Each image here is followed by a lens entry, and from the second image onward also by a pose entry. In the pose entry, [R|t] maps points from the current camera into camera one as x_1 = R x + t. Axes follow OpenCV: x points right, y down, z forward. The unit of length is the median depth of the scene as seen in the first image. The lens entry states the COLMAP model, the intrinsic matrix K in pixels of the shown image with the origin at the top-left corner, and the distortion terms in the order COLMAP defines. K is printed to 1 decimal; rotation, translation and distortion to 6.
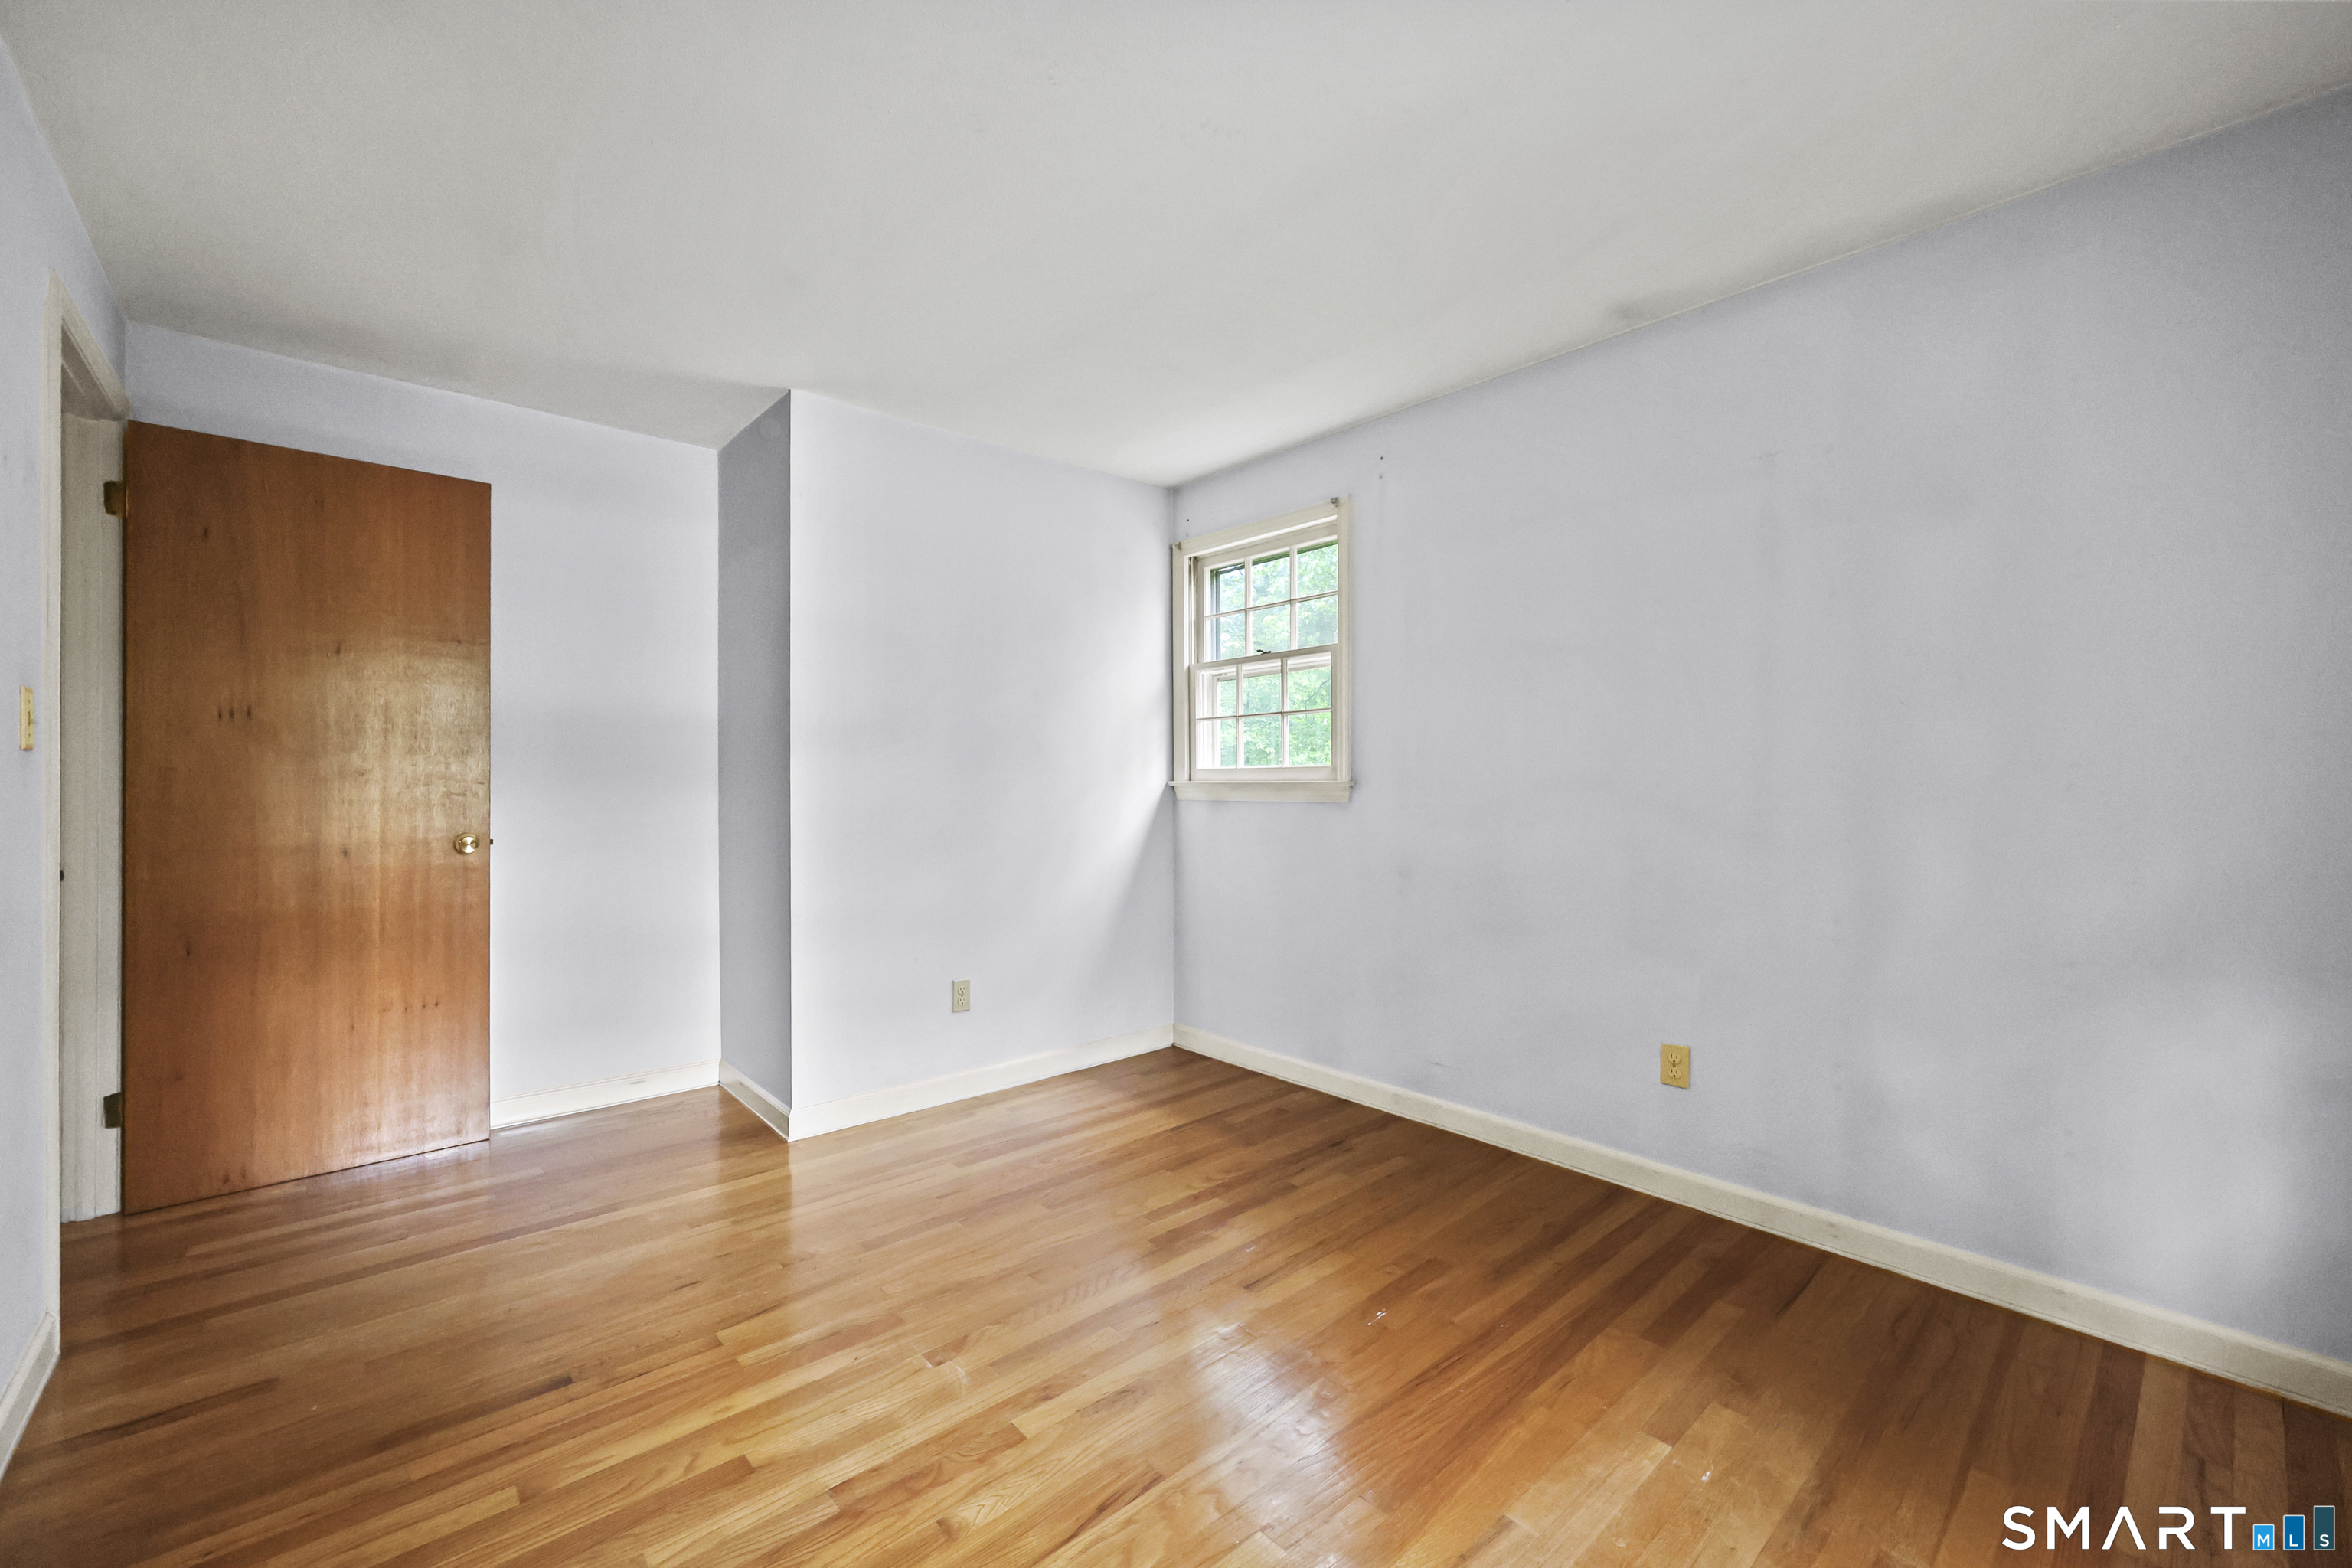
lens RADIAL K [[958.8, 0, 1180.8], [0, 958.8, 771.6], [0, 0, 1]] dist [-0.003337, 0.000928]
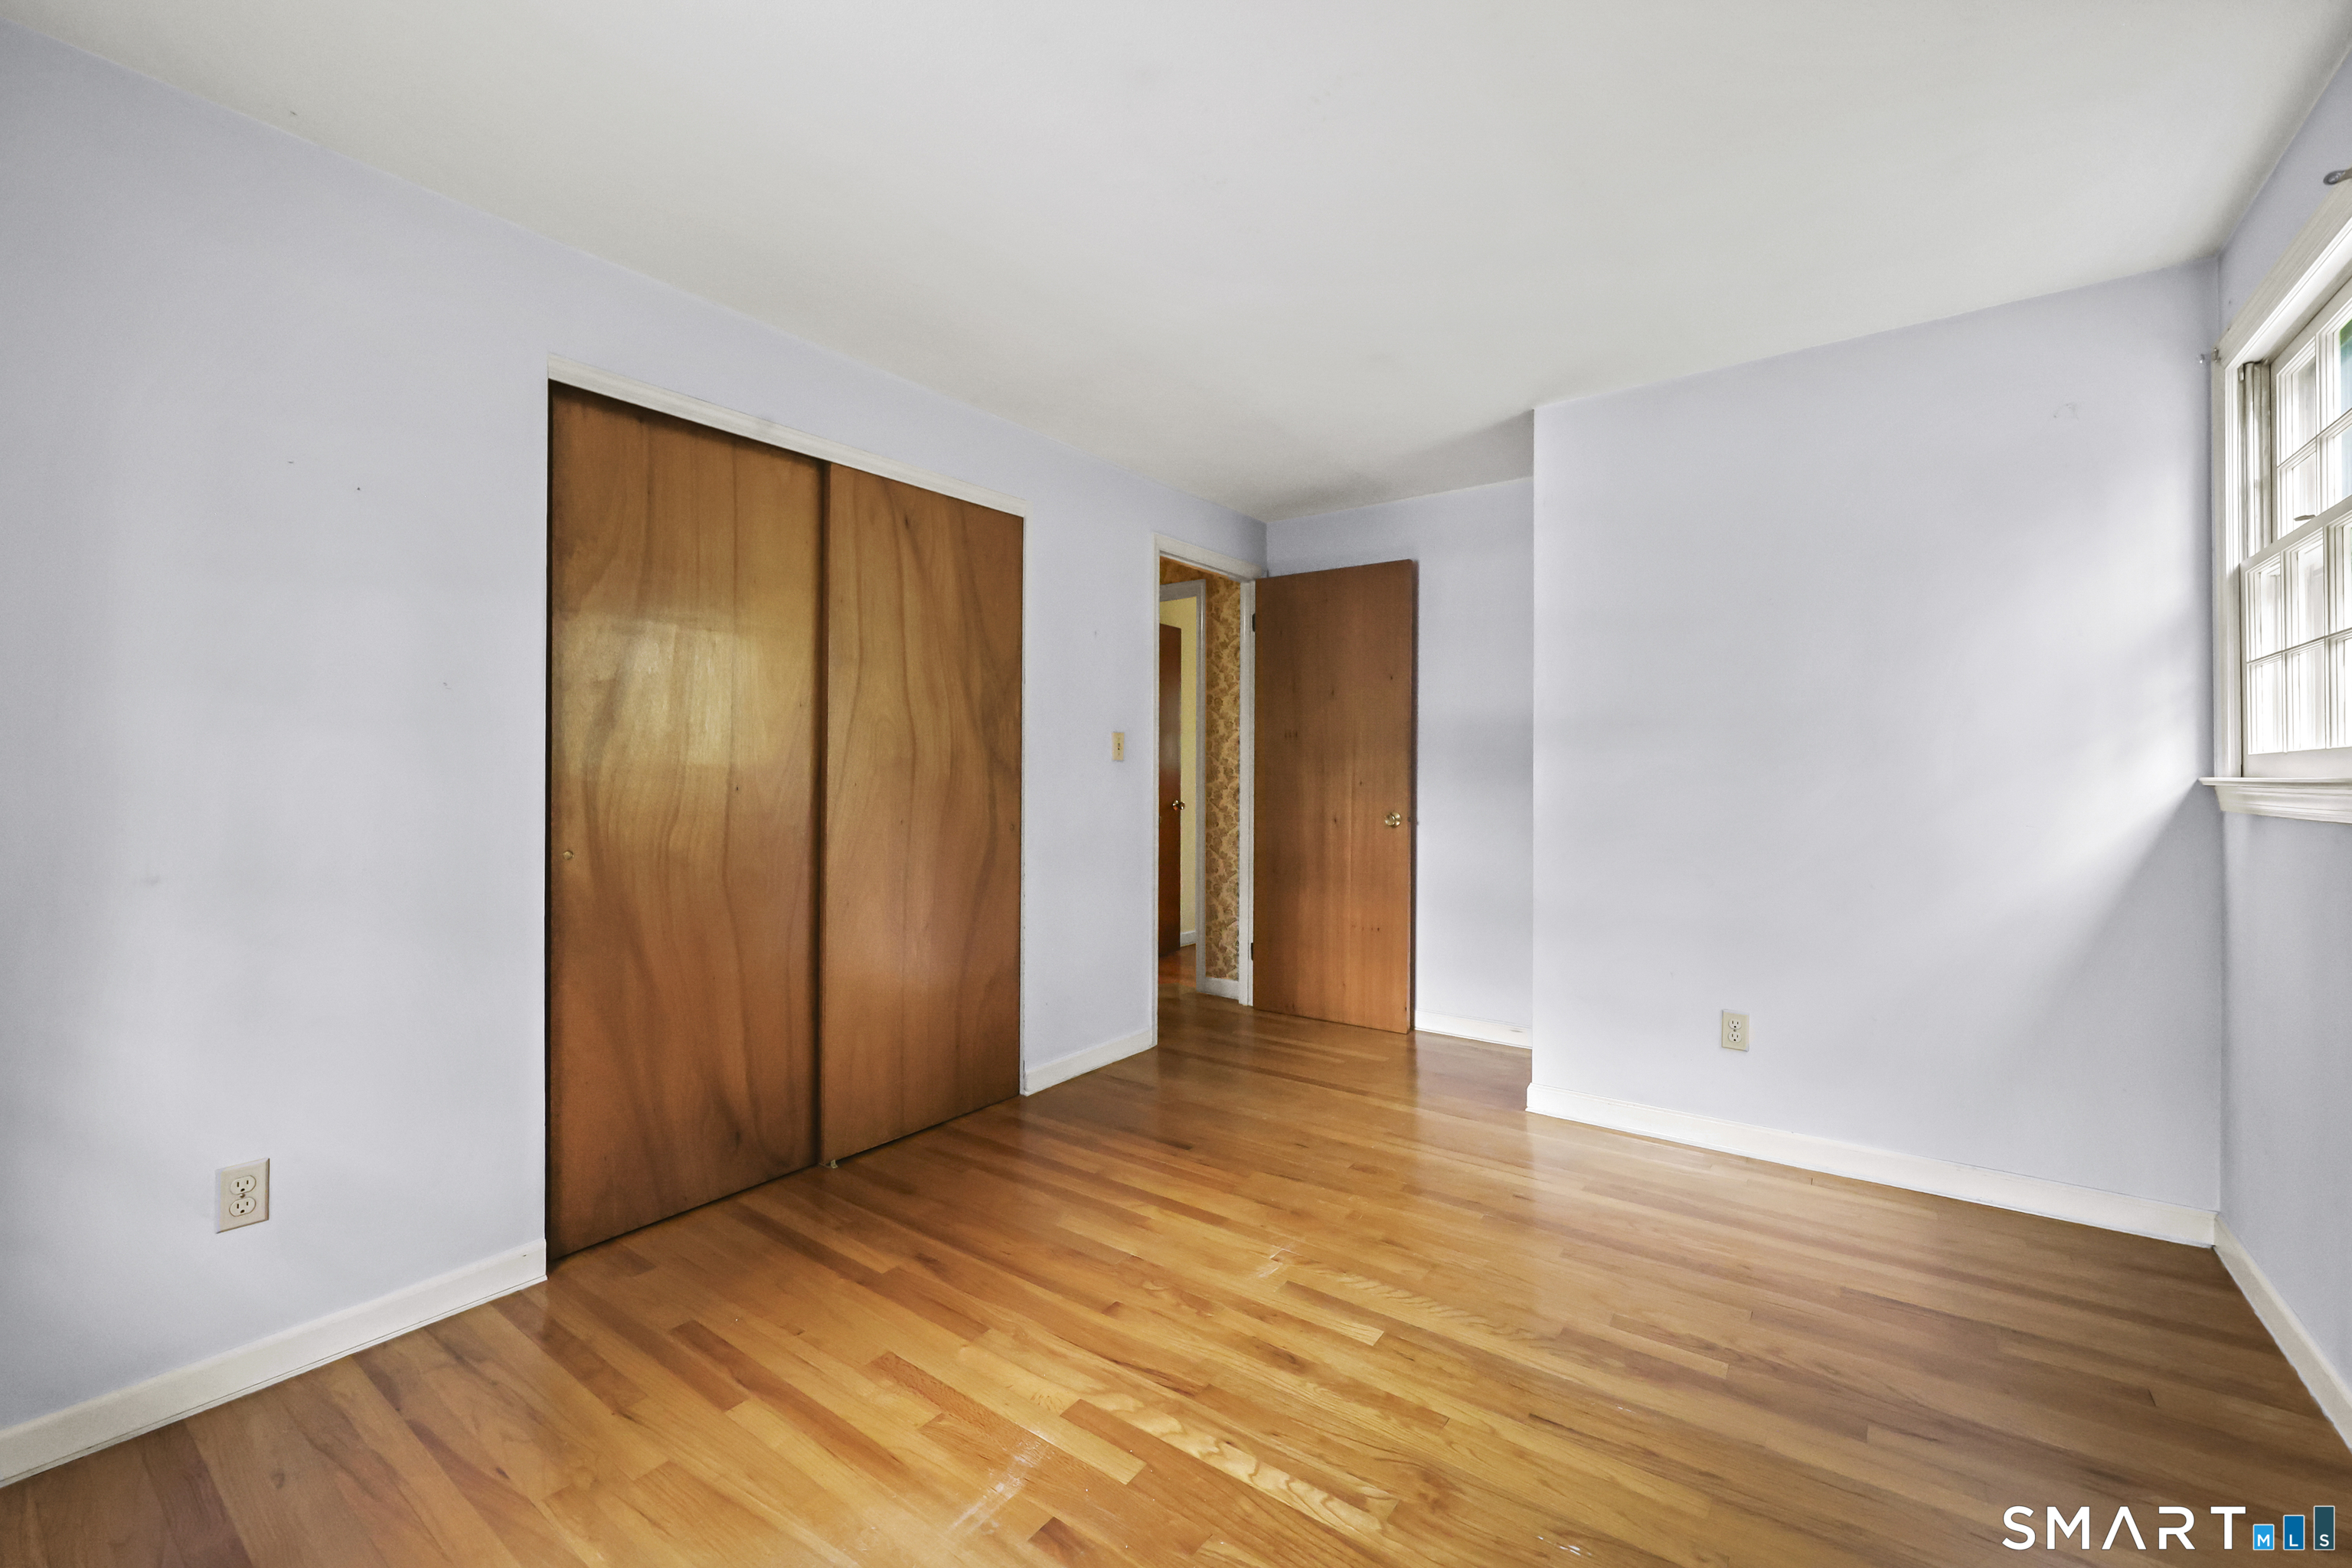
lens RADIAL K [[958.8, 0, 1178.5], [0, 958.8, 774.2], [0, 0, 1]] dist [-0.003337, 0.000928]
pose [[0.195518, 0.000226, -0.980700, 0.534689], [0.008923, 0.999958, 0.002009, 0.002656], [0.980660, -0.009144, 0.195507, 0.382846]]
